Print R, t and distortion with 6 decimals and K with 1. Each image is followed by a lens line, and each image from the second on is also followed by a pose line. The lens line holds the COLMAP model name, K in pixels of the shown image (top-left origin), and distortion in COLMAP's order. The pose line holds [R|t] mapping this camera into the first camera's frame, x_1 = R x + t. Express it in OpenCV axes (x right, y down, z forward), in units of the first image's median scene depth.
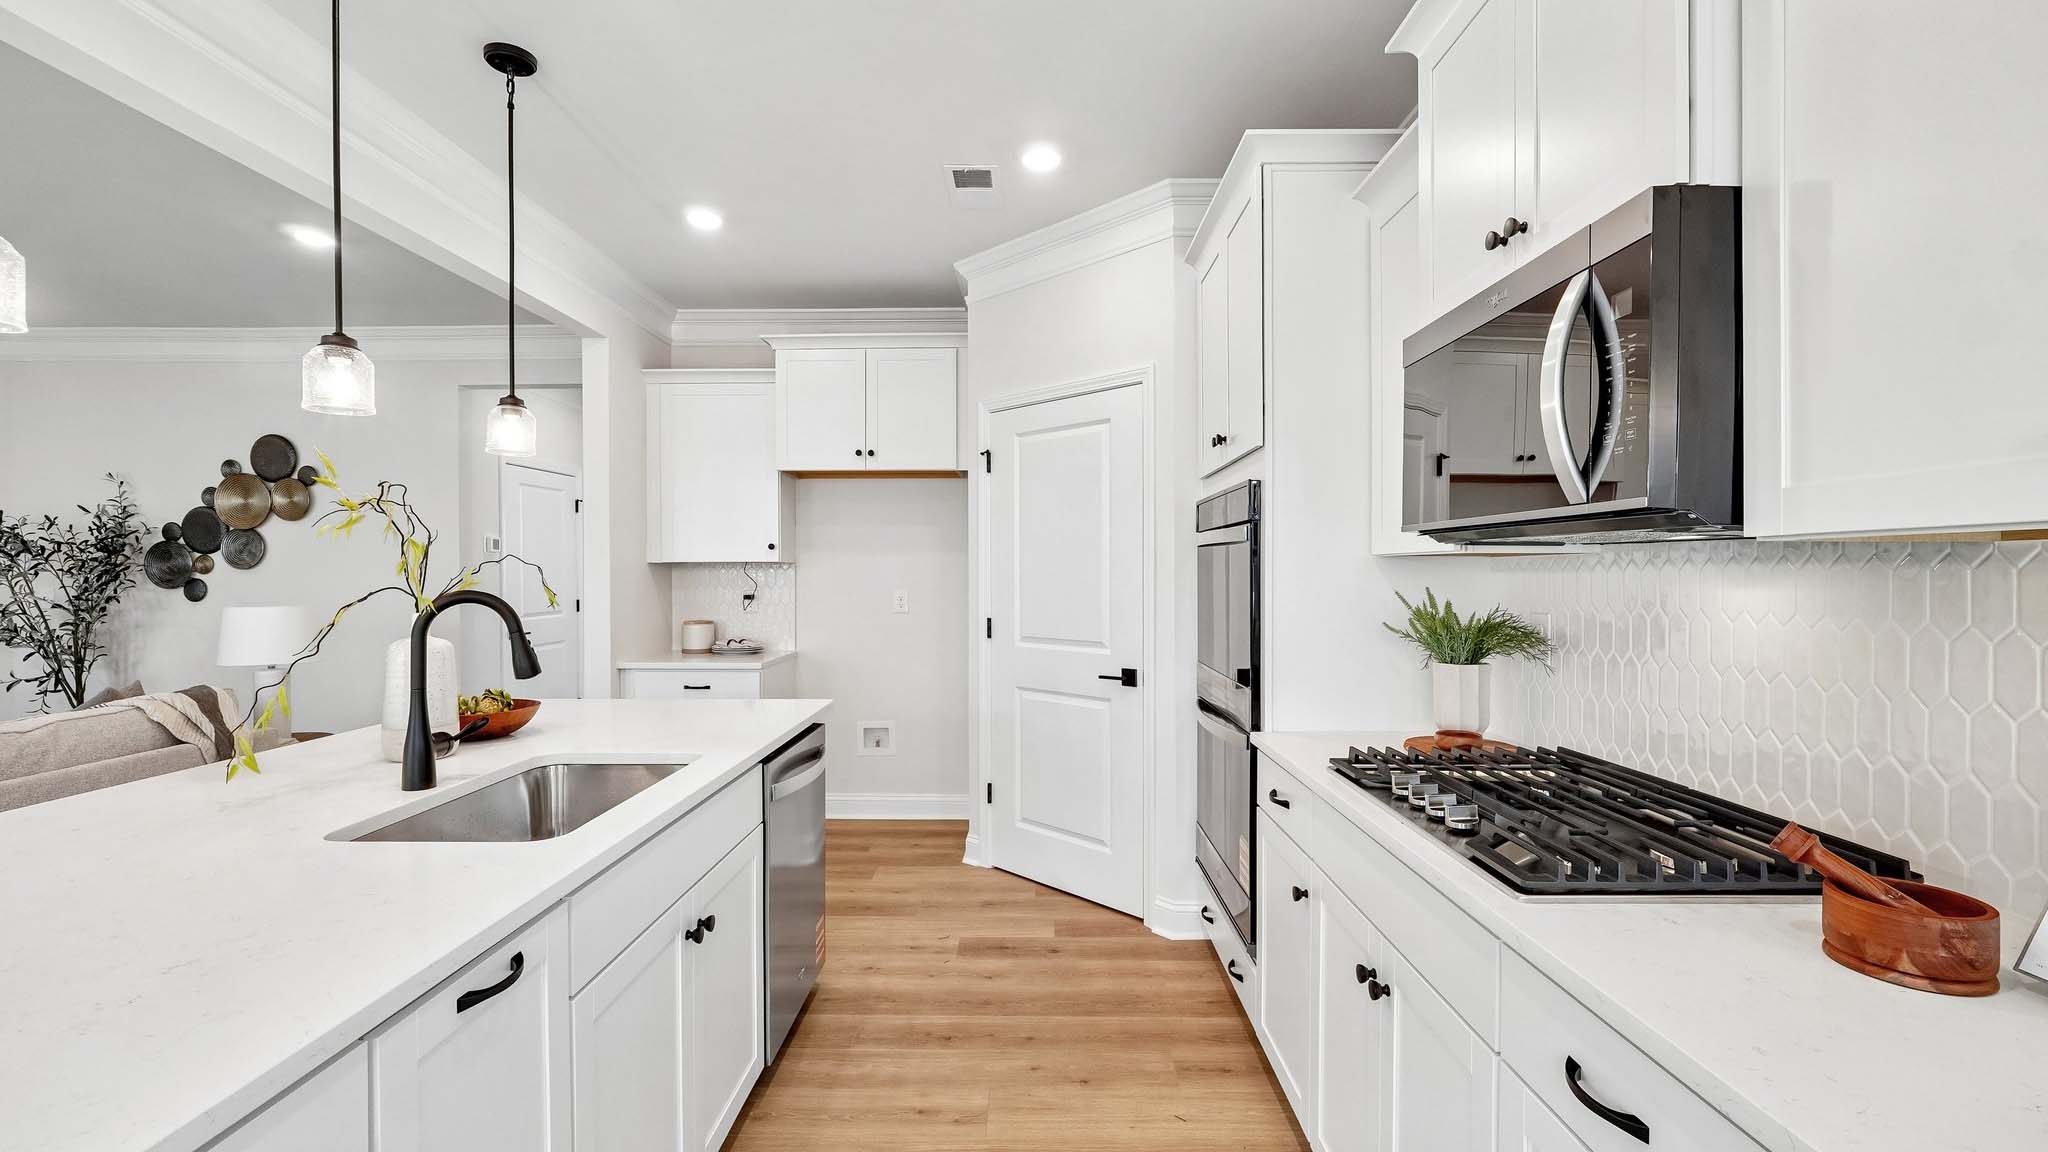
lens RADIAL K [[870.7, 0, 1026.2], [0, 870.7, 579.8], [0, 0, 1]] dist [-0.013094, 0.003330]
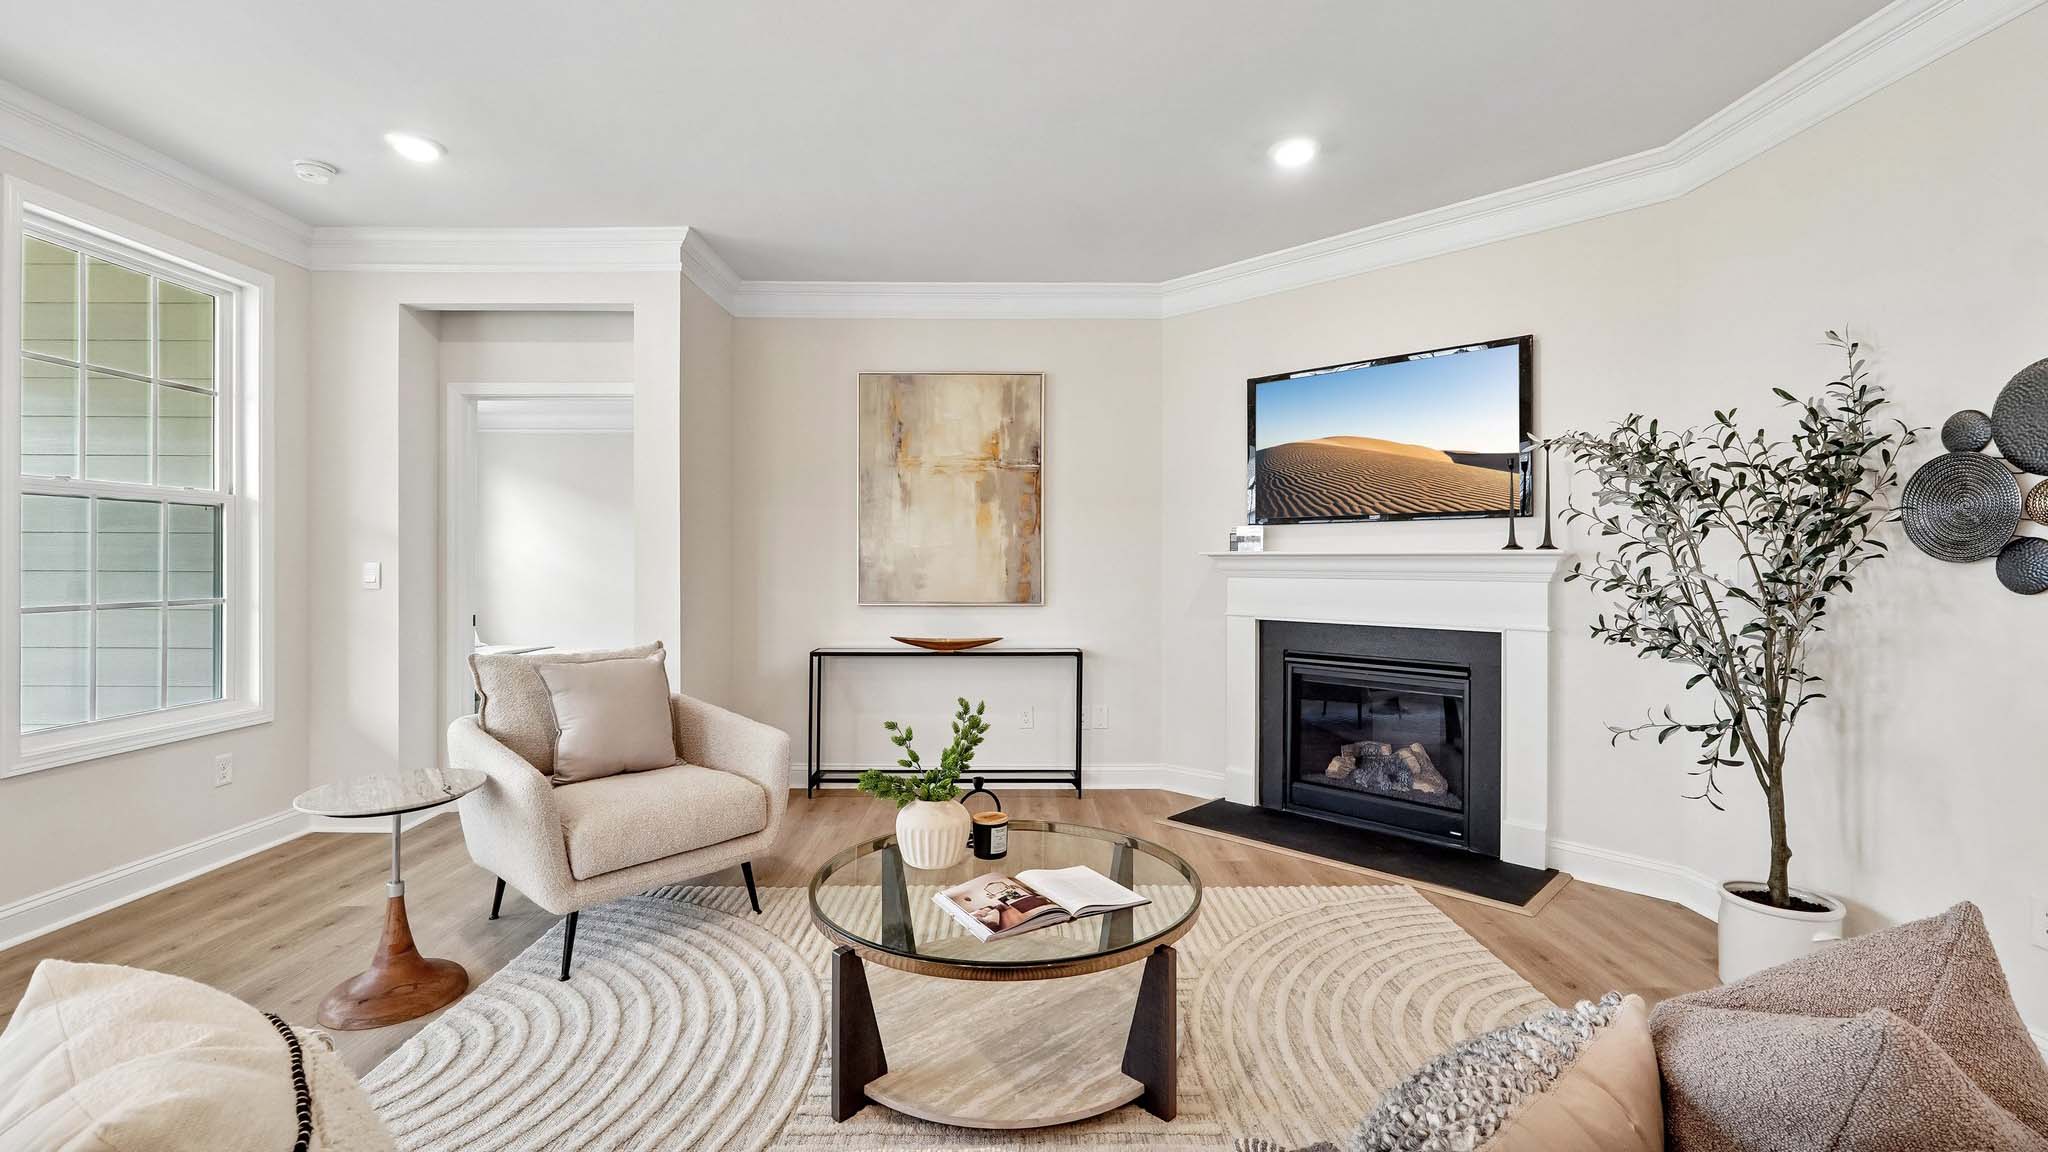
lens RADIAL K [[870.7, 0, 1022.1], [0, 870.7, 558.0], [0, 0, 1]] dist [-0.013094, 0.003330]
pose [[0.019027, -0.005709, -0.999803, -0.568865], [-0.011510, 0.999916, -0.005929, 0.016435], [0.999753, 0.011621, 0.018959, 0.518518]]
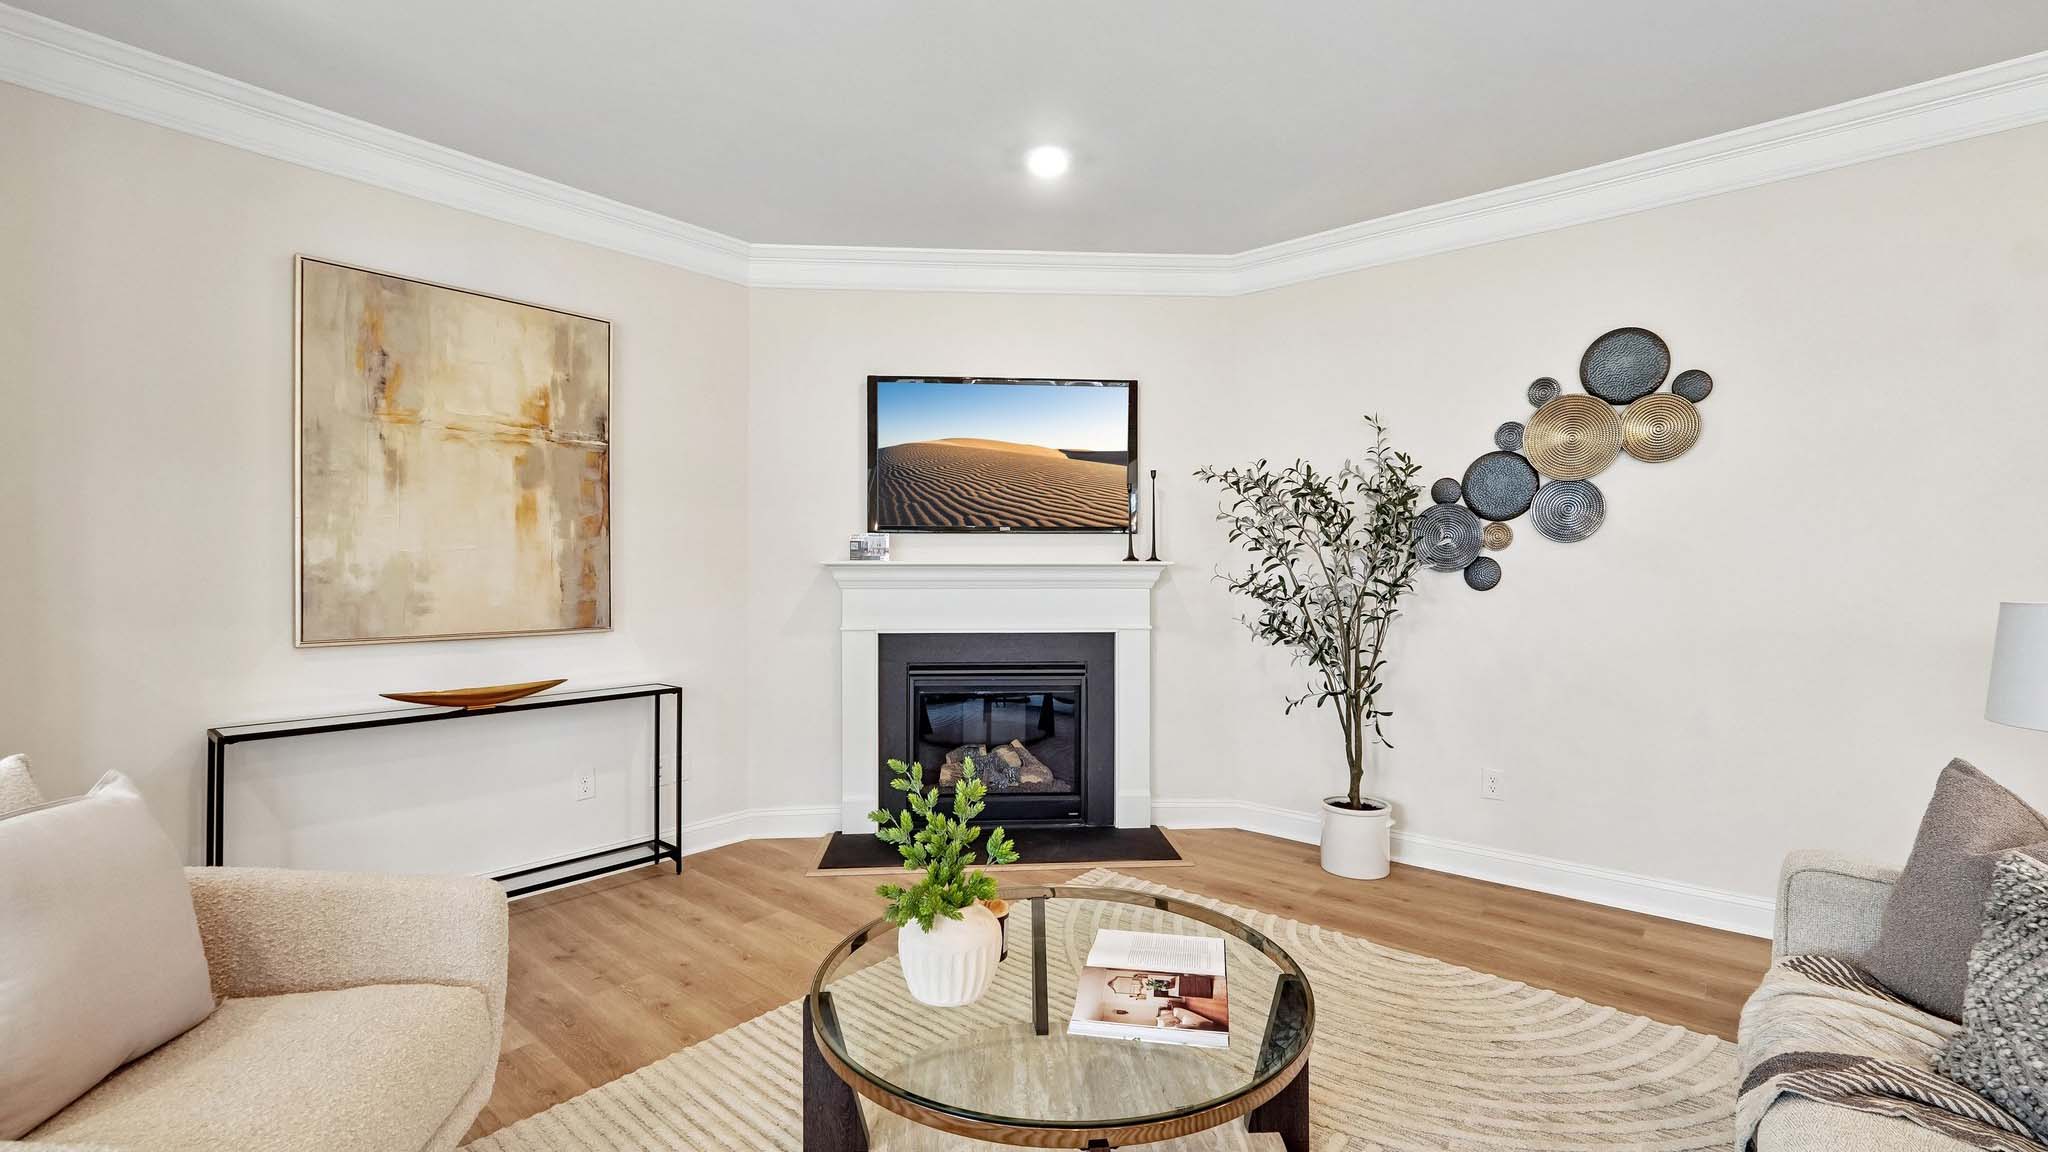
lens RADIAL K [[870.7, 0, 1021.8], [0, 870.7, 569.7], [0, 0, 1]] dist [-0.013094, 0.003330]
pose [[0.763149, -0.002050, -0.646220, -0.804734], [-0.004966, 0.999947, -0.009036, 0.016898], [0.646204, 0.010105, 0.763098, 0.233235]]
